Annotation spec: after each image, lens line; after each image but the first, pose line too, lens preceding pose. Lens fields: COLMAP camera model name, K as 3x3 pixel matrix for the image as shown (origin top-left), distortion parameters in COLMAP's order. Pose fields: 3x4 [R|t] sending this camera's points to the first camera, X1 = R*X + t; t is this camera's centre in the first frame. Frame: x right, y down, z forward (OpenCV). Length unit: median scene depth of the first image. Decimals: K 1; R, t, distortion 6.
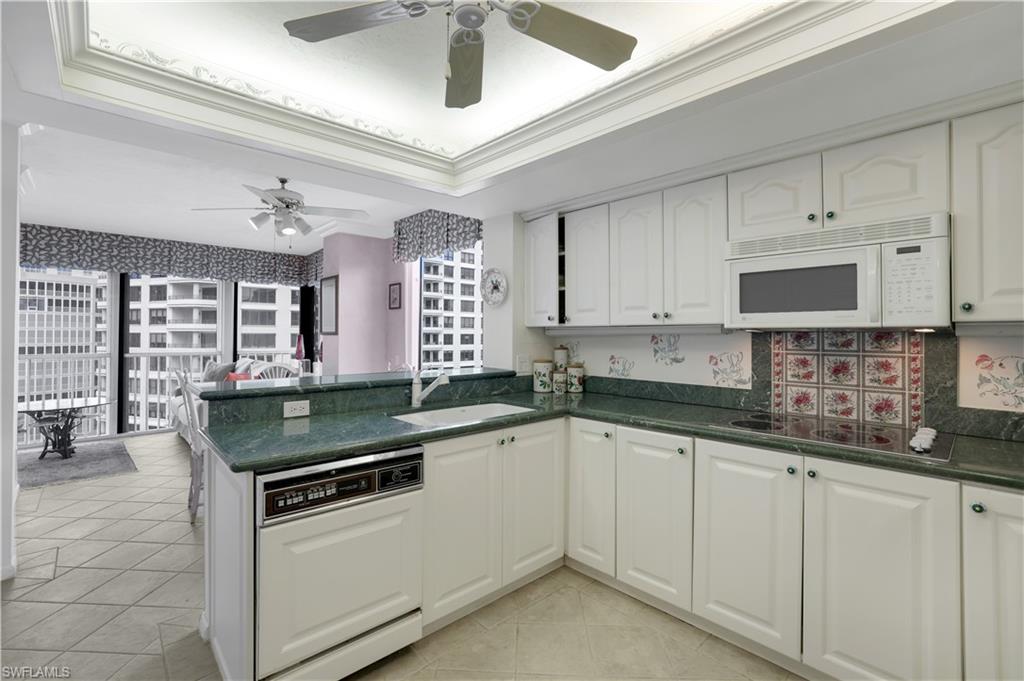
lens RADIAL K [[460.0, 0, 512.1], [0, 460.0, 327.5], [0, 0, 1]] dist [-0.044454, 0.020138]
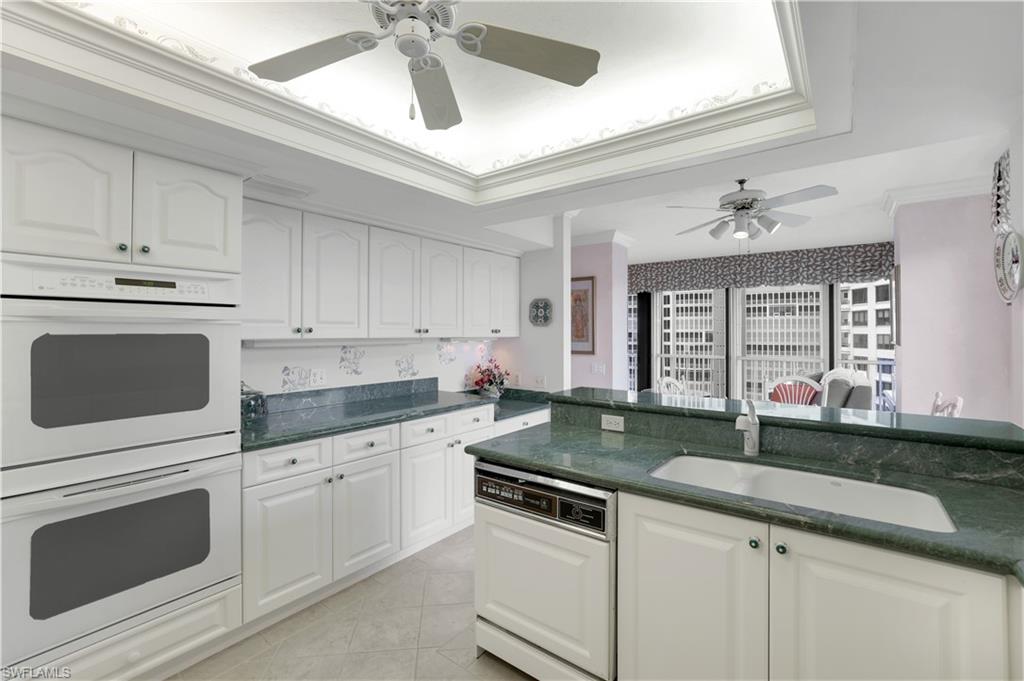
lens RADIAL K [[448.7, 0, 496.8], [0, 448.7, 329.0], [0, 0, 1]] dist [-0.022338, 0.000082]
pose [[0.152529, -0.011303, -0.988234, 0.242521], [0.013480, 0.999865, -0.009355, -0.014983], [0.988207, -0.011894, 0.152661, 0.279579]]
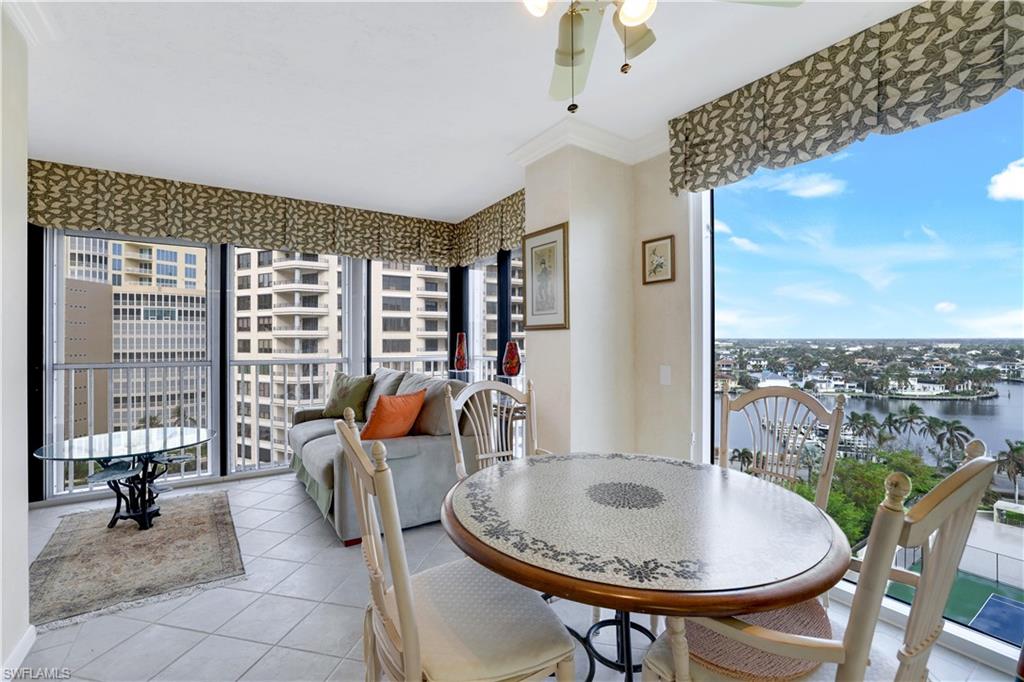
lens RADIAL K [[451.9, 0, 509.9], [0, 451.9, 336.5], [0, 0, 1]] dist [-0.049619, 0.020384]
pose [[0.986781, -0.006222, -0.161940, -0.400204], [0.007468, 0.999947, 0.007083, 0.022986], [0.161887, -0.008198, 0.986775, 0.492580]]
